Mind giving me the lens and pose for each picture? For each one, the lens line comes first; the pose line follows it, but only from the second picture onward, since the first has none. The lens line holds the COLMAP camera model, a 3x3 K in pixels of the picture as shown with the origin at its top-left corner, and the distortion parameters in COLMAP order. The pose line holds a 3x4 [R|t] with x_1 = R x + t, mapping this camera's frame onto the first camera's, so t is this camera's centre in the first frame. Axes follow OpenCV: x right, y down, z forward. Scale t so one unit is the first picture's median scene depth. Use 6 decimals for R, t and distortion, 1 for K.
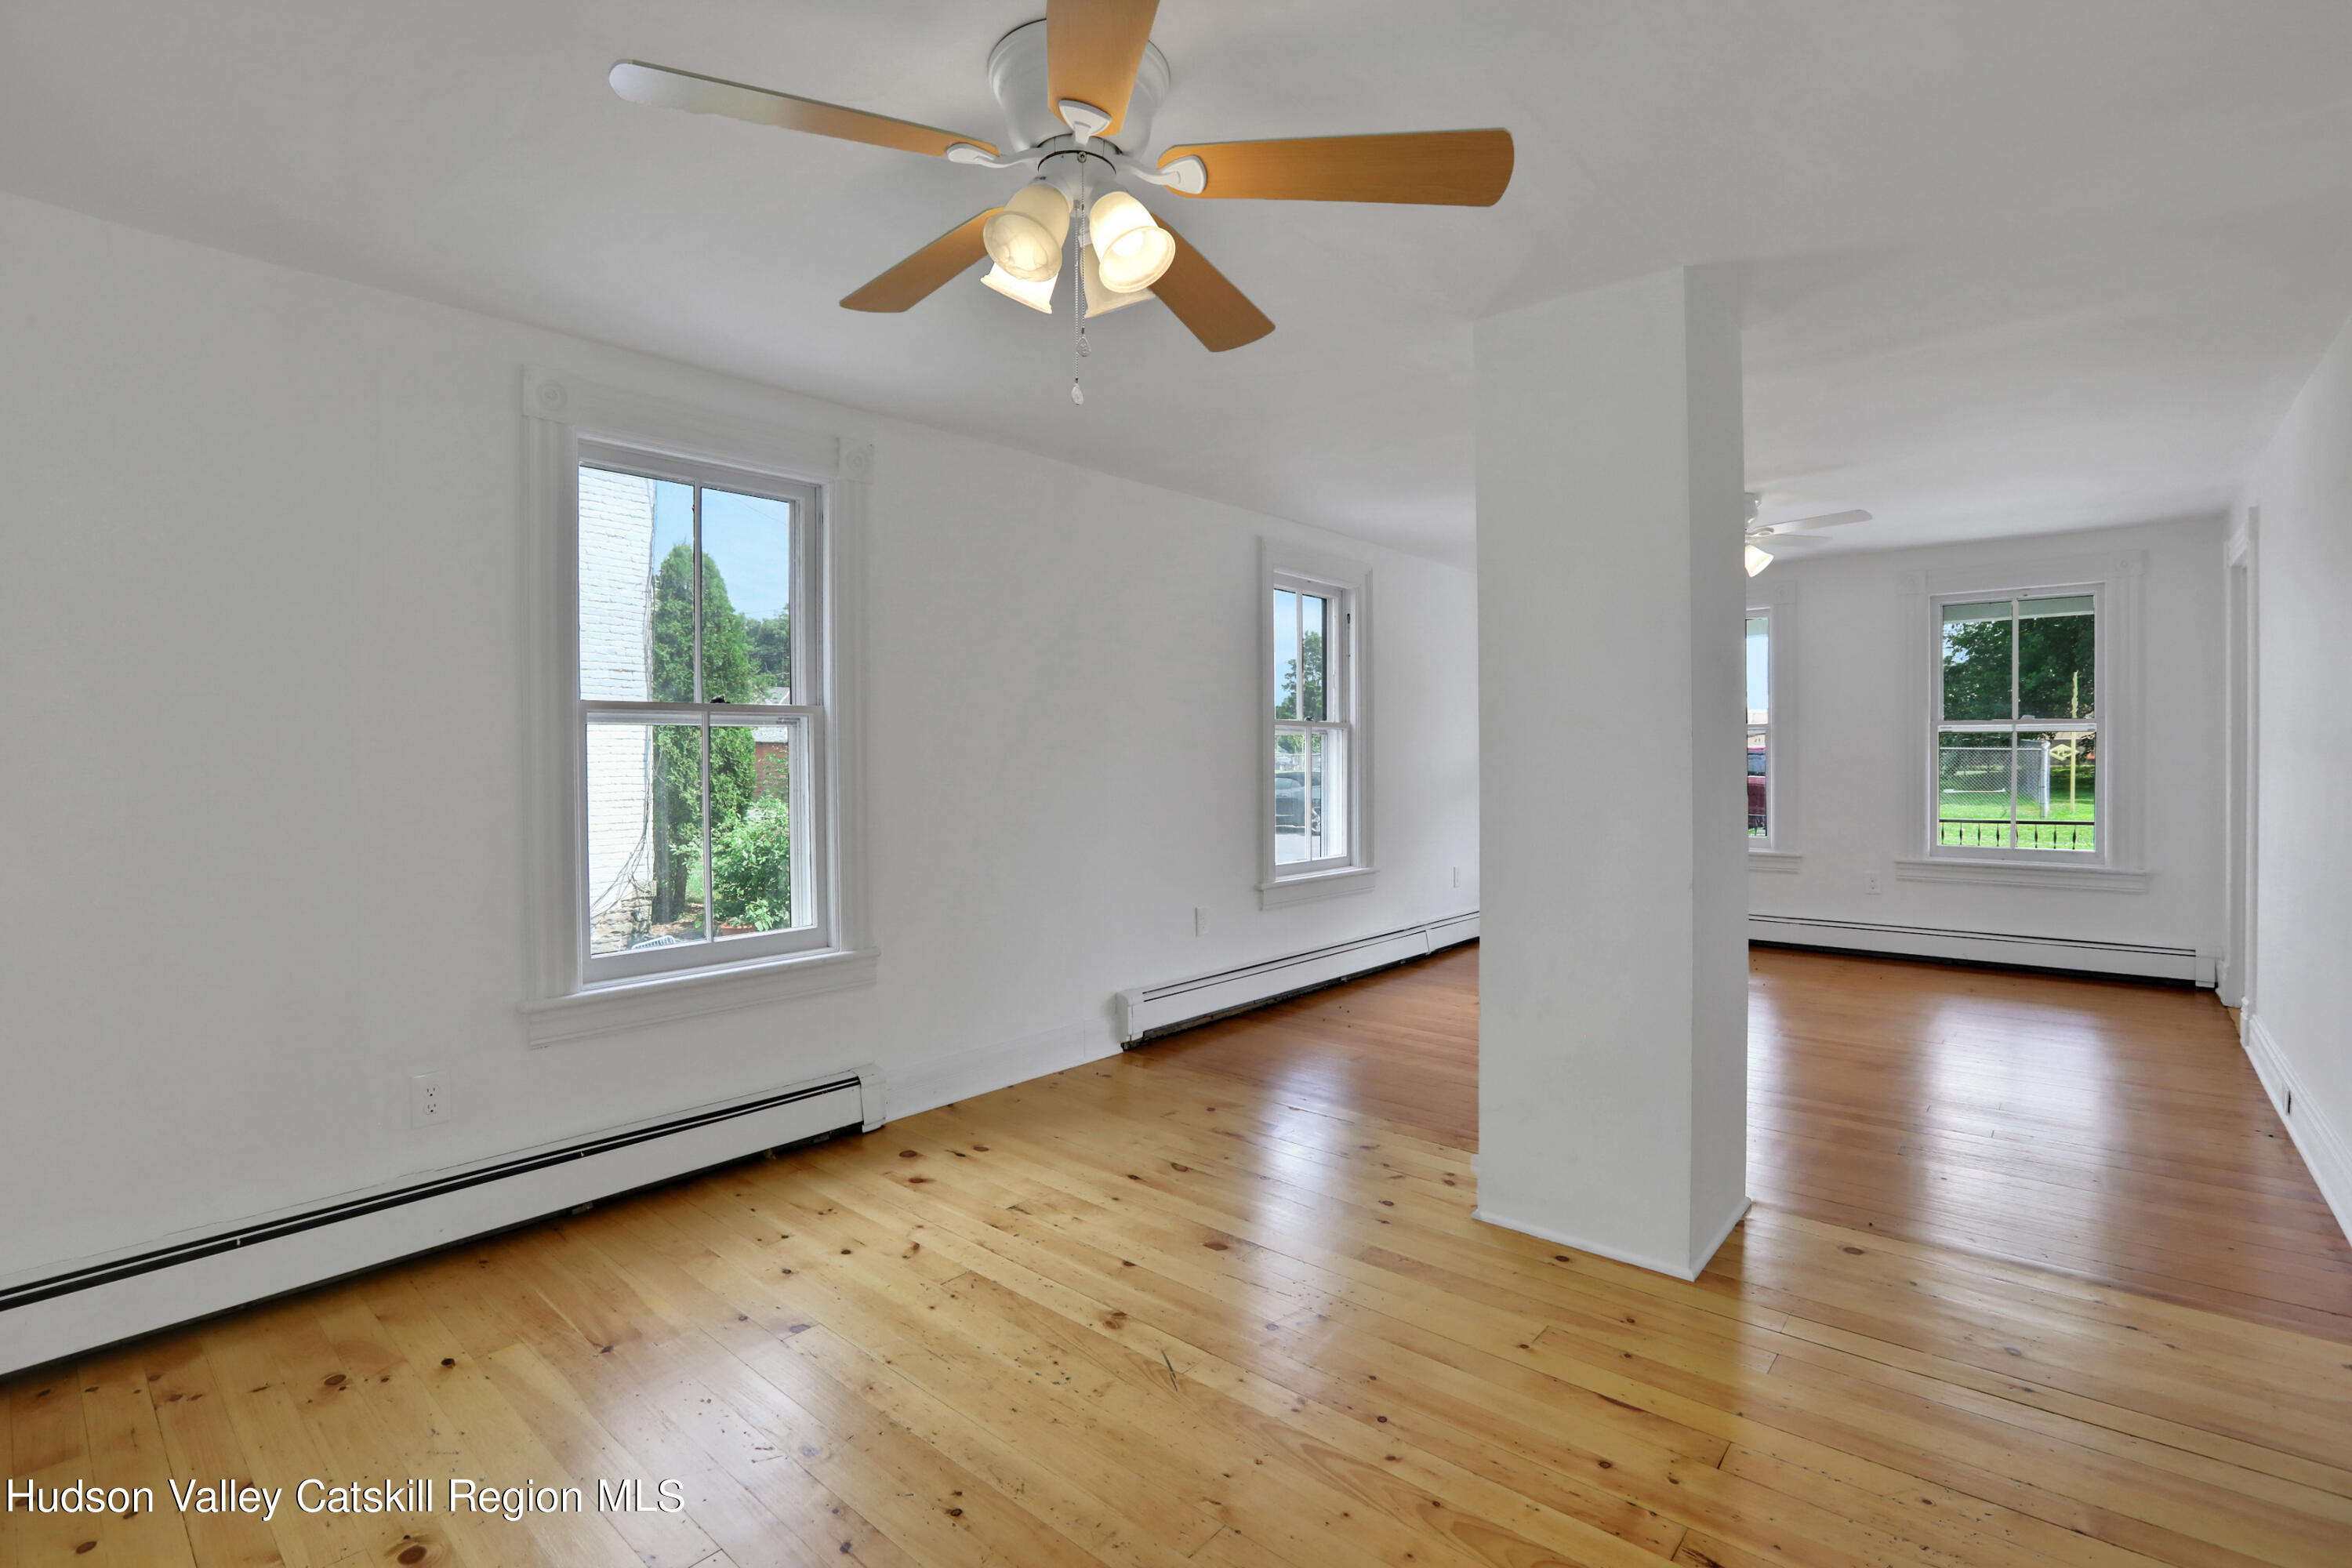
lens RADIAL K [[1062.8, 0, 1138.9], [0, 1062.8, 764.2], [0, 0, 1]] dist [-0.026040, 0.000433]
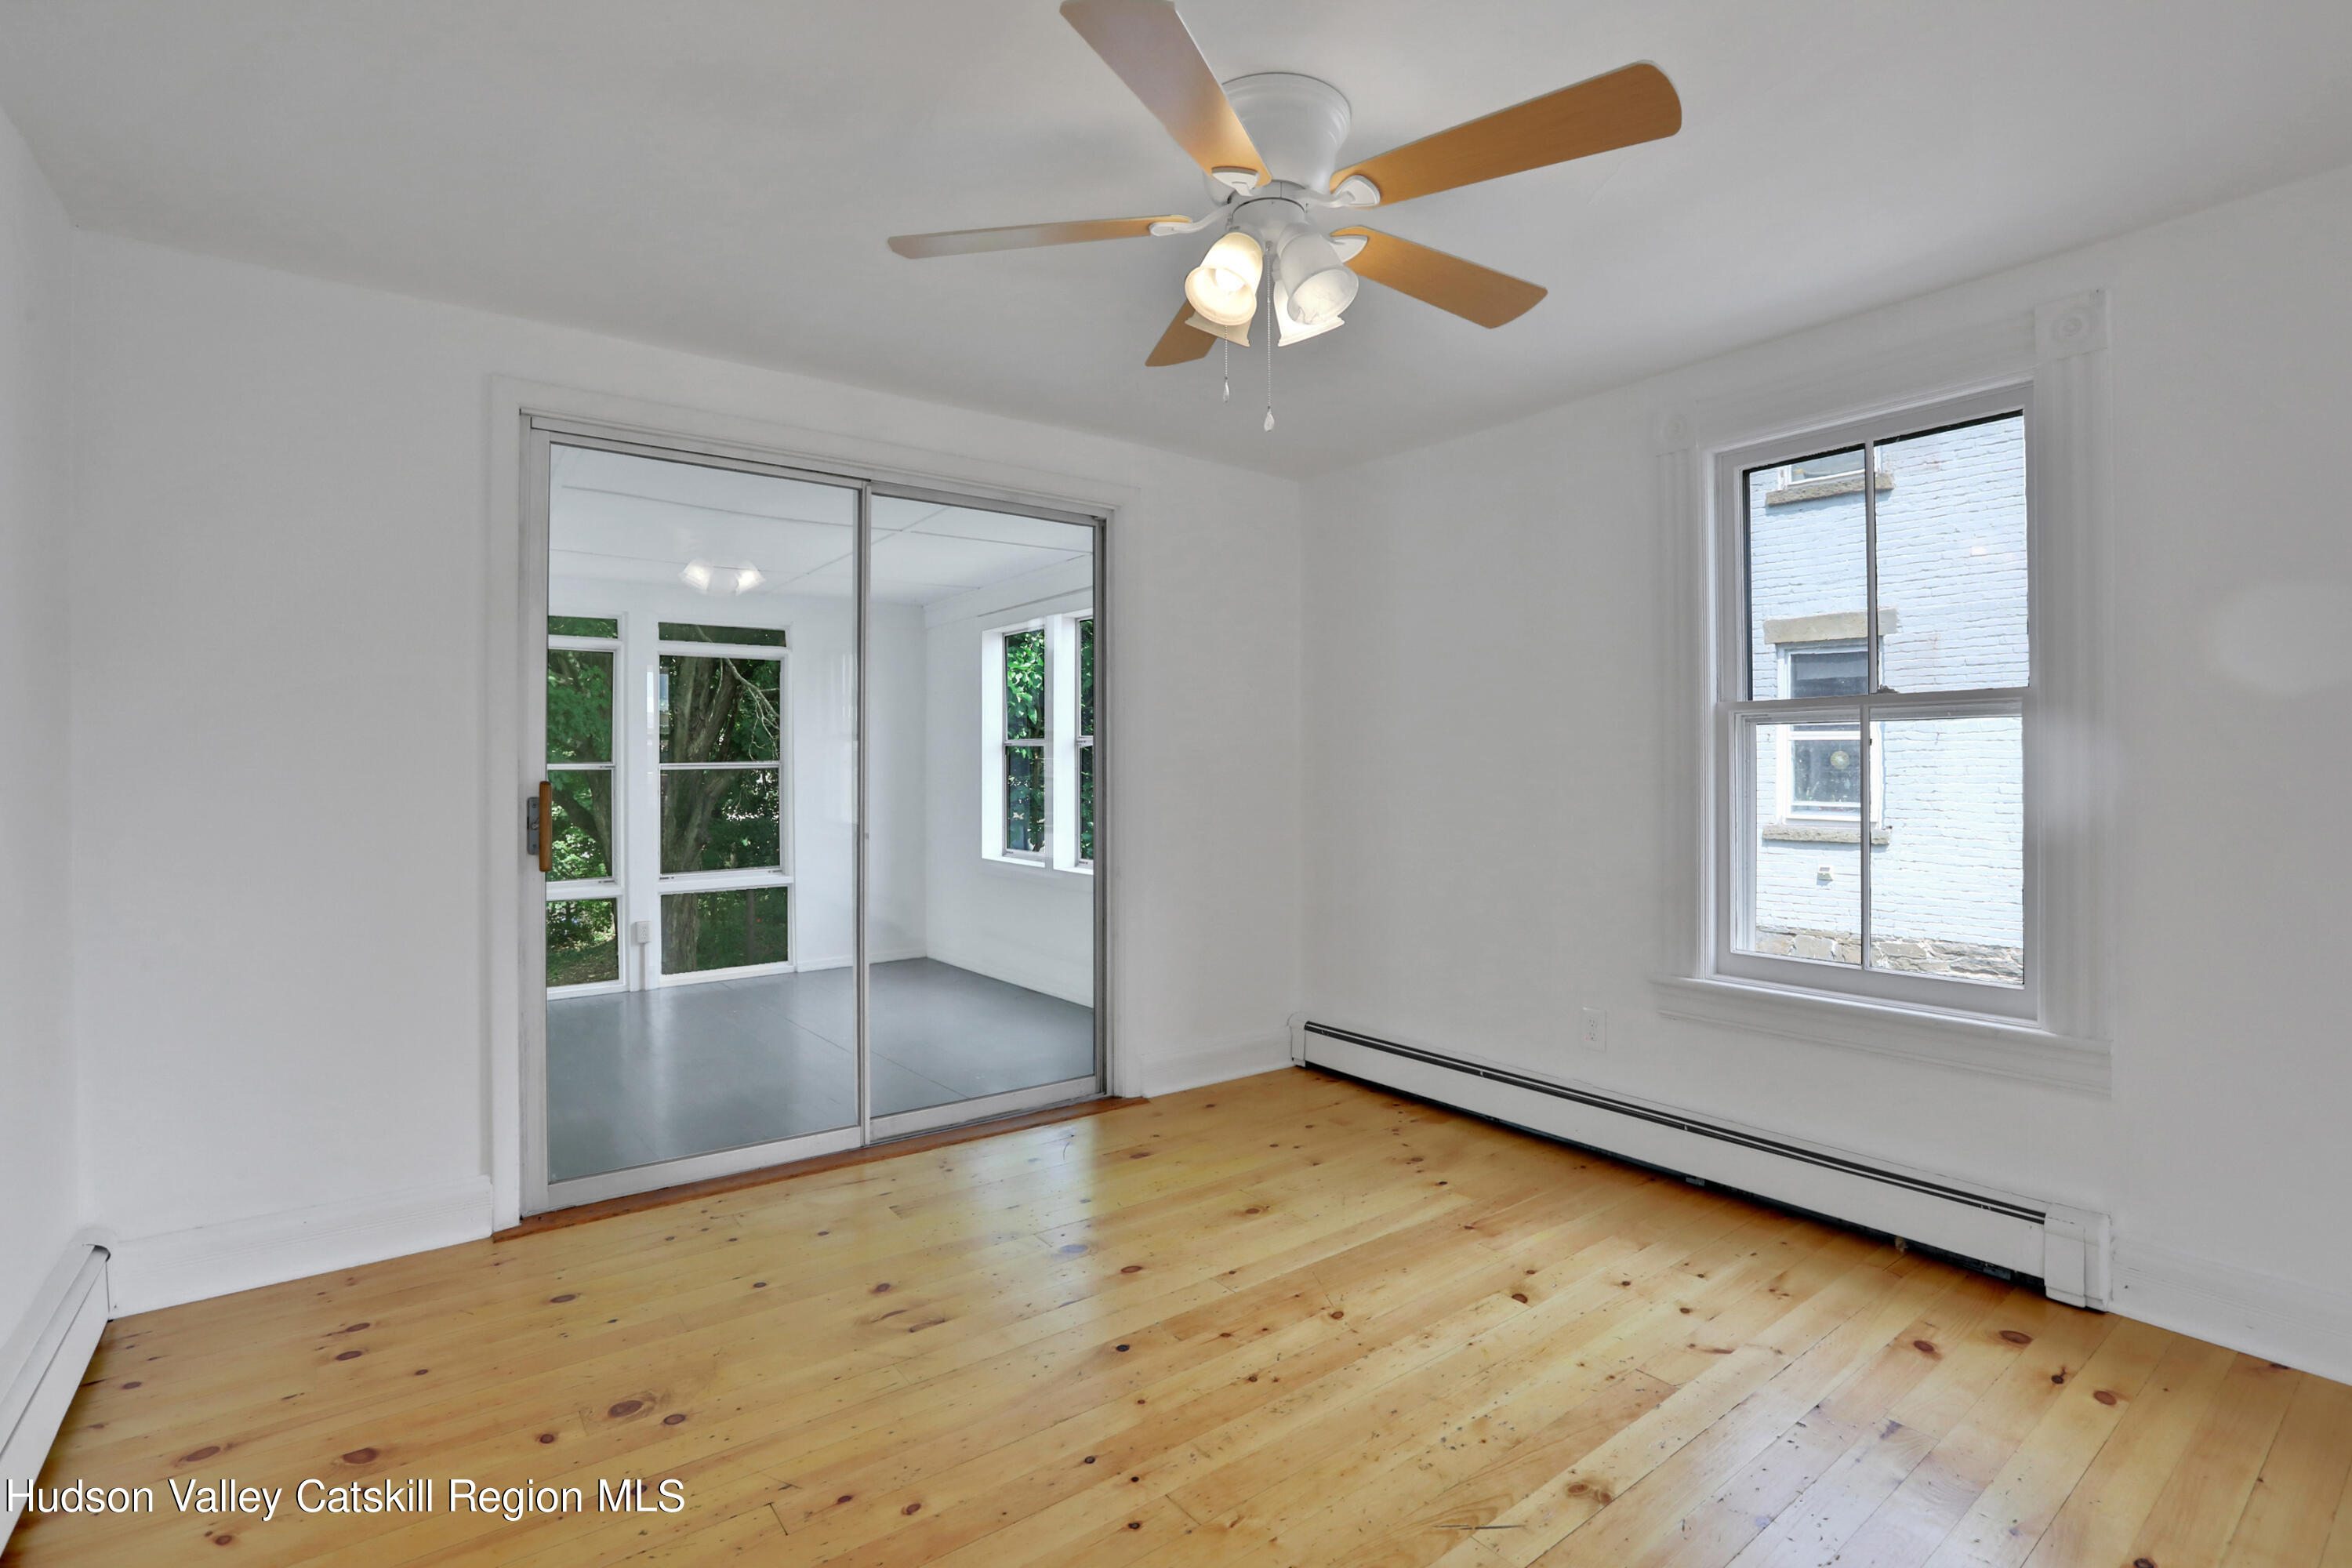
lens RADIAL K [[1062.8, 0, 1138.9], [0, 1062.8, 764.2], [0, 0, 1]] dist [-0.026040, 0.000433]
pose [[-0.210916, 0.004182, -0.977495, 0.679170], [0.005363, 0.999981, 0.003121, -0.007462], [0.977489, -0.004584, -0.210934, 0.725062]]
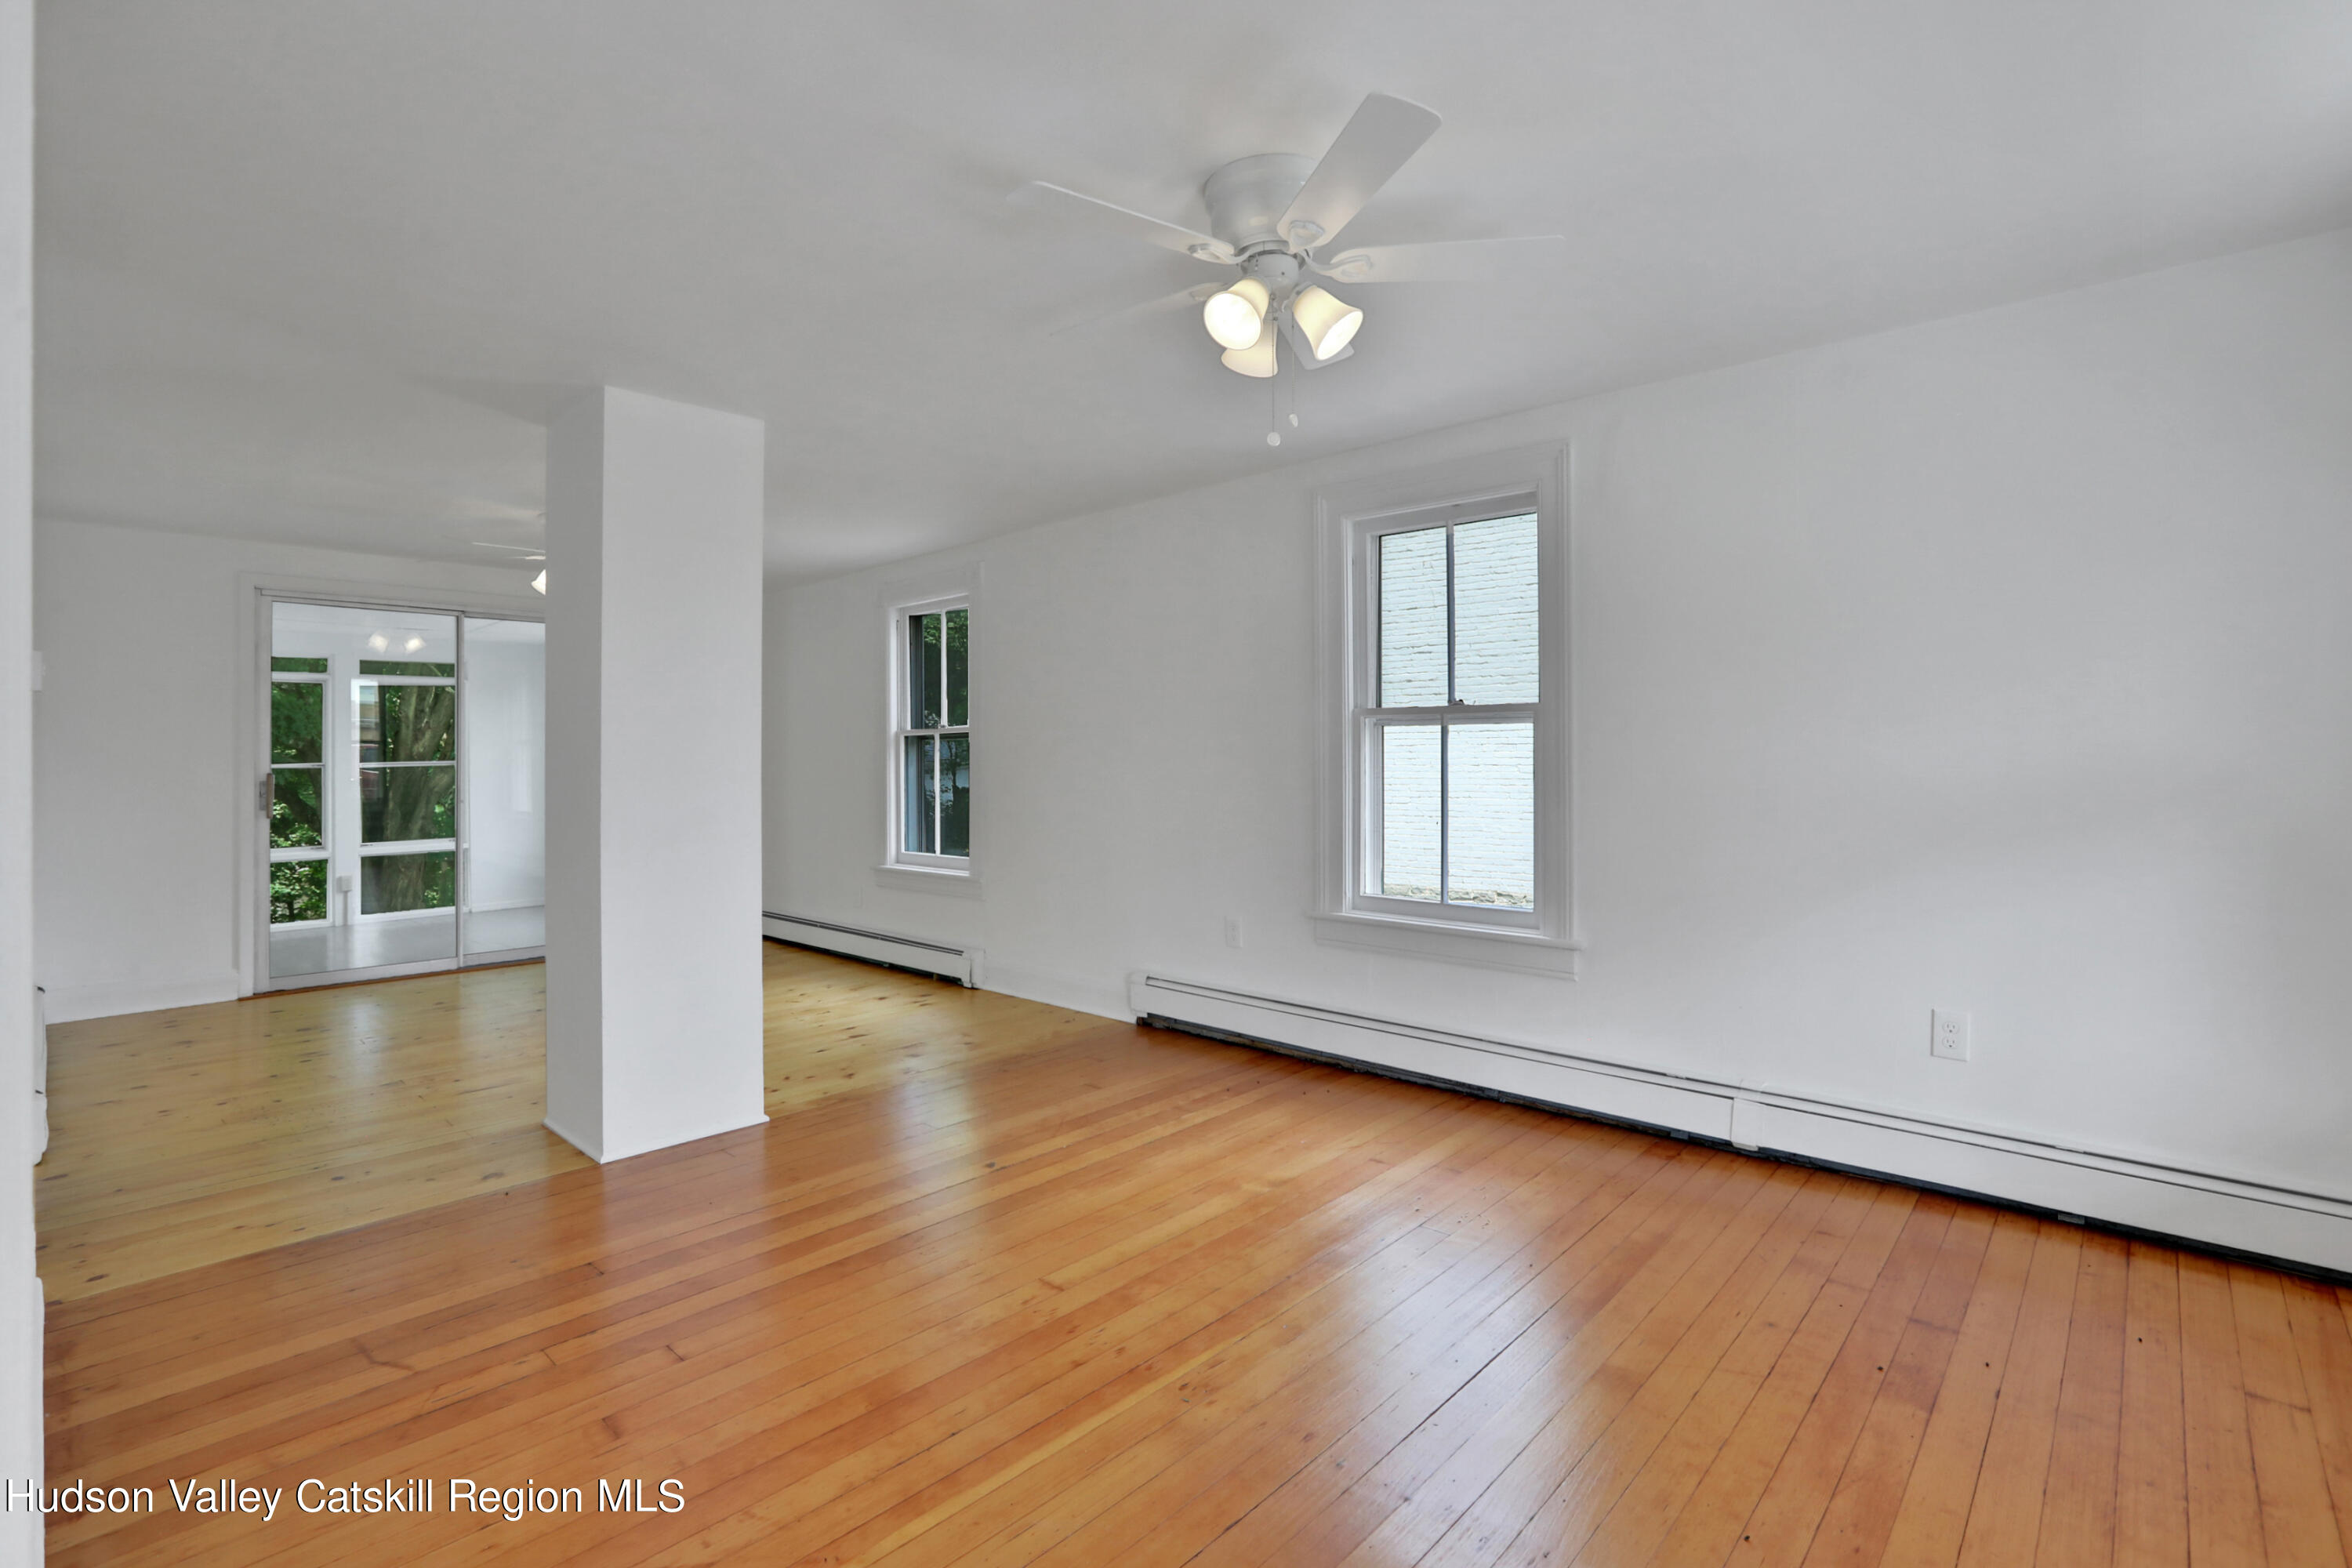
lens RADIAL K [[1079.3, 0, 1169.4], [0, 1079.3, 747.7], [0, 0, 1]] dist [-0.027199, 0.000061]
pose [[-0.019966, -0.005586, -0.999785, 1.845121], [0.007065, 0.999959, -0.005728, -0.017876], [0.999776, -0.007178, -0.019926, 1.756796]]
